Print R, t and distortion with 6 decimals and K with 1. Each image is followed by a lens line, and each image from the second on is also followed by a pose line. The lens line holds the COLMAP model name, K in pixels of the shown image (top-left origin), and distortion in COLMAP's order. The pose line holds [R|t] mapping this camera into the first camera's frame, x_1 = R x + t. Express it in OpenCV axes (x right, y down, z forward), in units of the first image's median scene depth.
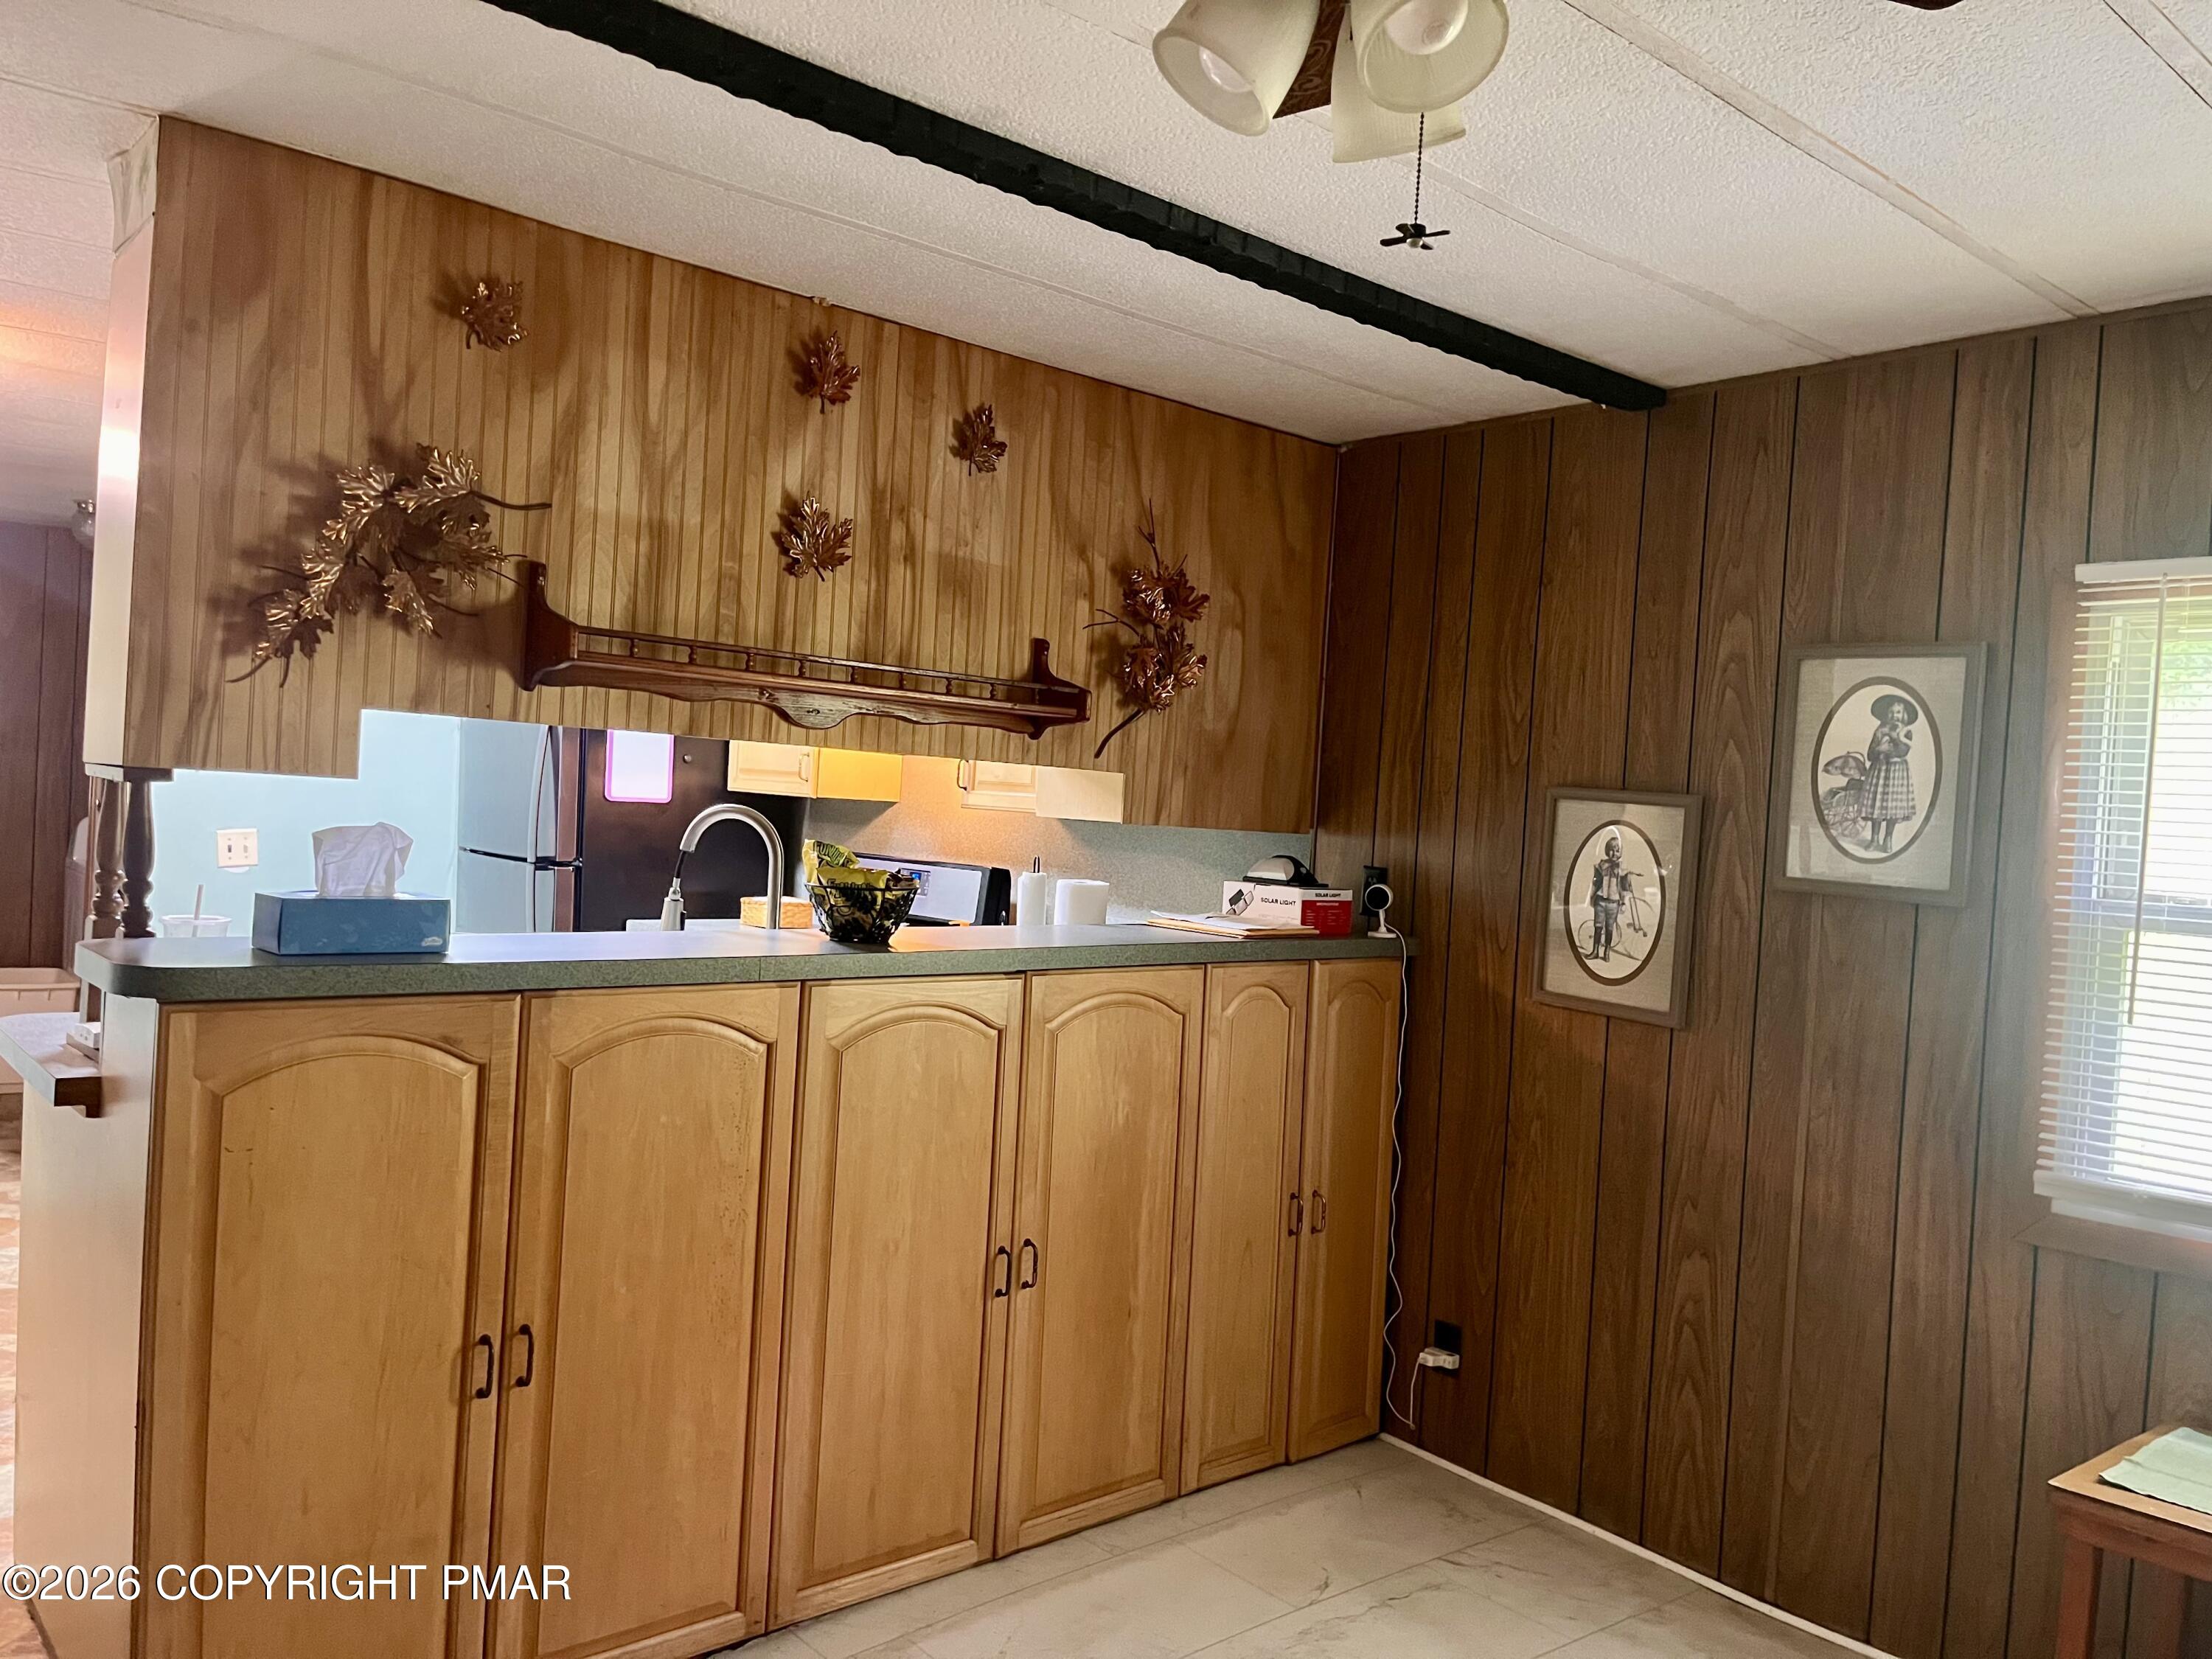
lens RADIAL K [[1694.7, 0, 1117.0], [0, 1694.7, 837.5], [0, 0, 1]] dist [0.071034, -0.071793]
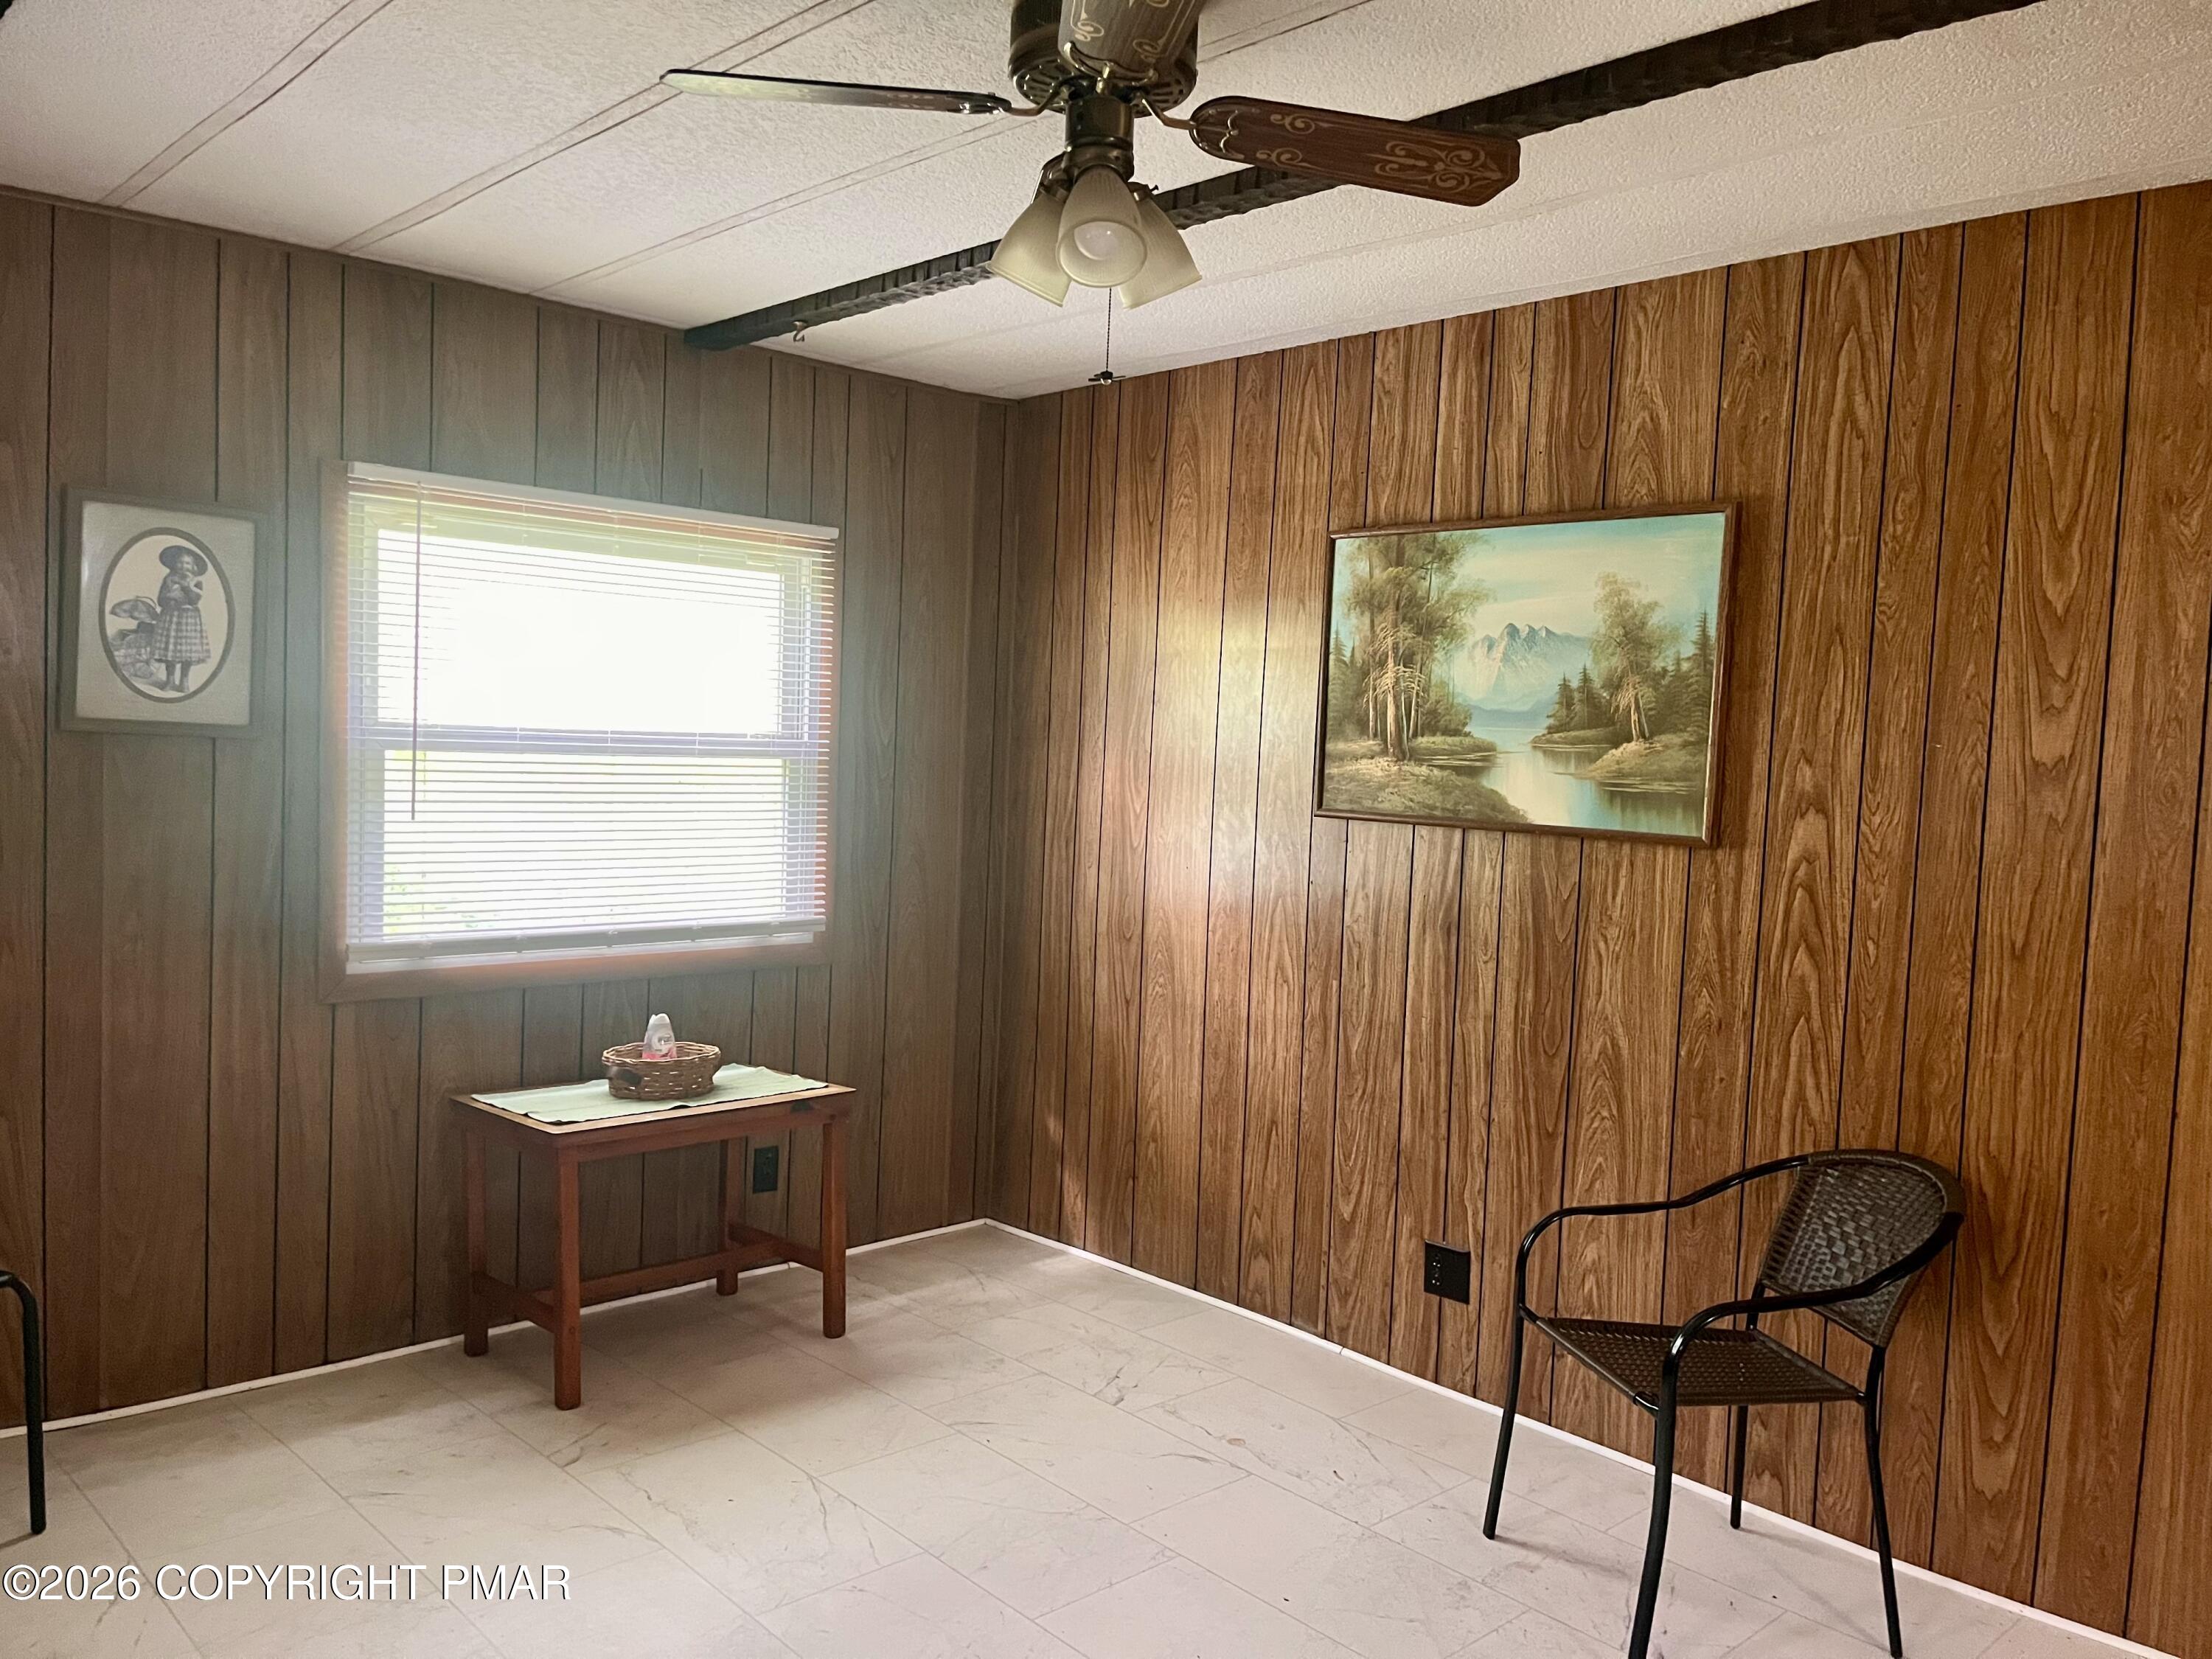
lens RADIAL K [[1694.7, 0, 1117.0], [0, 1694.7, 837.5], [0, 0, 1]] dist [0.071034, -0.071793]
pose [[-0.027865, -0.115987, 0.992860, -0.666723], [-0.023298, 0.993051, 0.115356, -0.039665], [-0.999340, -0.019918, -0.030374, 0.438416]]
